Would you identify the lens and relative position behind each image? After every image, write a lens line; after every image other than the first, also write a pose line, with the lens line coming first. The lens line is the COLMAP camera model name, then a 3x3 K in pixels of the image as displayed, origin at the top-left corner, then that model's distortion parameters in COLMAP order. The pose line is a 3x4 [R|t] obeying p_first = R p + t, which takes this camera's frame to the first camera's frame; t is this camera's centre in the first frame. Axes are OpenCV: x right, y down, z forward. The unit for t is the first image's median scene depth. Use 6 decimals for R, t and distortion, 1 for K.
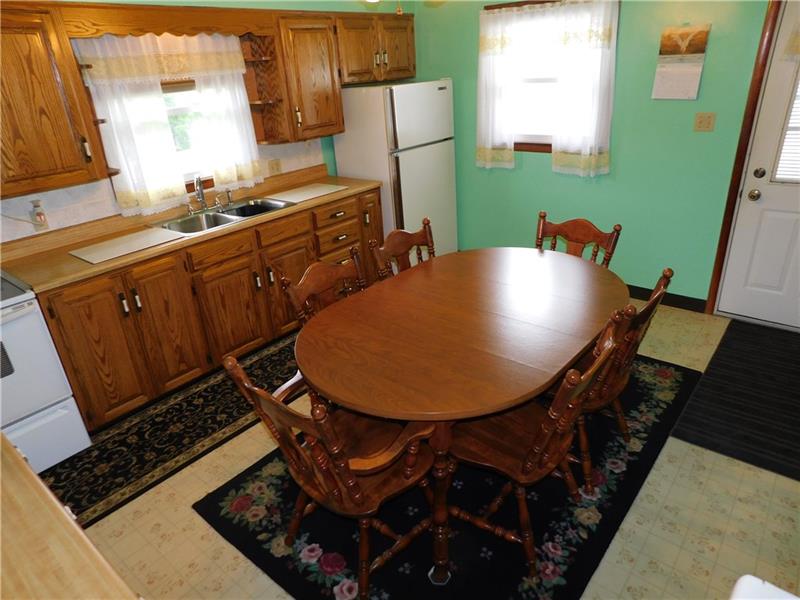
lens RADIAL K [[536.2, 0, 400.0], [0, 536.2, 300.0], [0, 0, 1]] dist [-0.047896, 0.004107]
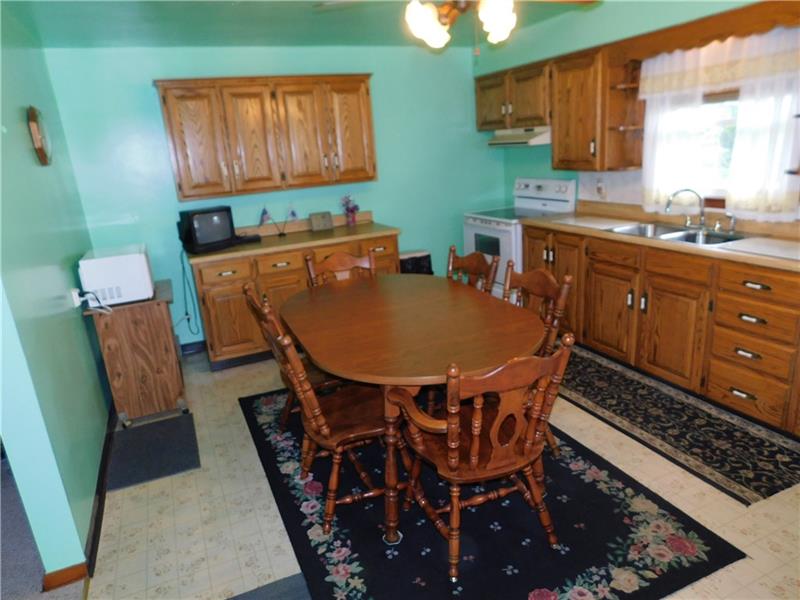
lens RADIAL K [[535.4, 0, 400.0], [0, 535.4, 300.0], [0, 0, 1]] dist [-0.065978, 0.070895]
pose [[-0.437161, 0.346008, -0.830162, 0.839462], [-0.262168, 0.833923, 0.485633, -0.452119], [0.860325, 0.429942, -0.273846, 1.012116]]
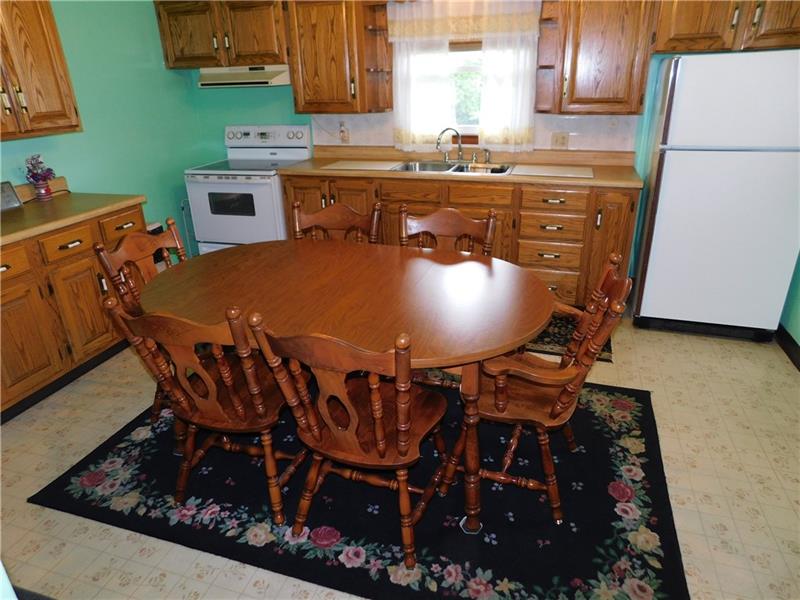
lens RADIAL K [[533.8, 0, 390.2], [0, 533.8, 298.8], [0, 0, 1]] dist [-0.055284, 0.039692]
pose [[0.369471, 0.414006, -0.831919, 0.732348], [-0.368816, 0.887065, 0.277651, -0.202284], [0.852916, 0.204241, 0.480437, 0.484693]]
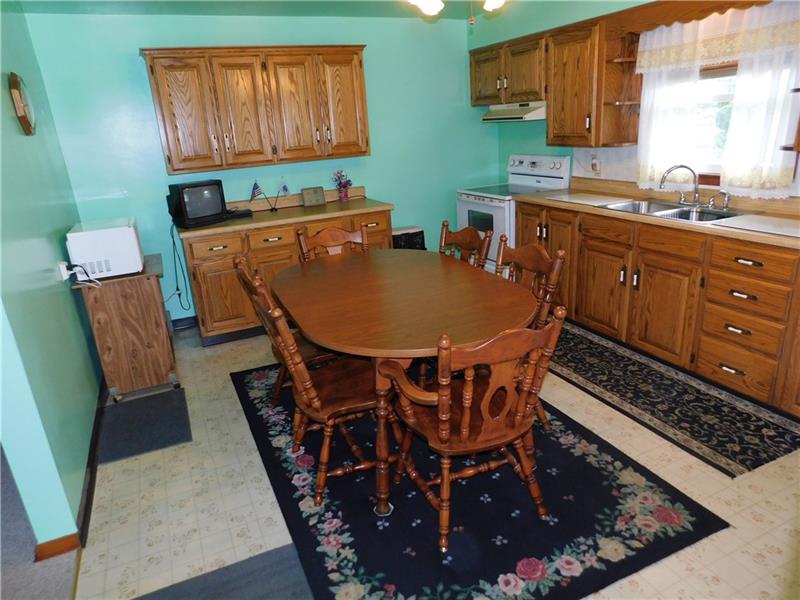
lens RADIAL K [[535.4, 0, 400.0], [0, 535.4, 300.0], [0, 0, 1]] dist [-0.065978, 0.070895]
pose [[-0.428547, 0.375299, -0.821887, 0.838015], [-0.272600, 0.813555, 0.513632, -0.442850], [0.861416, 0.444162, -0.246340, 1.016556]]
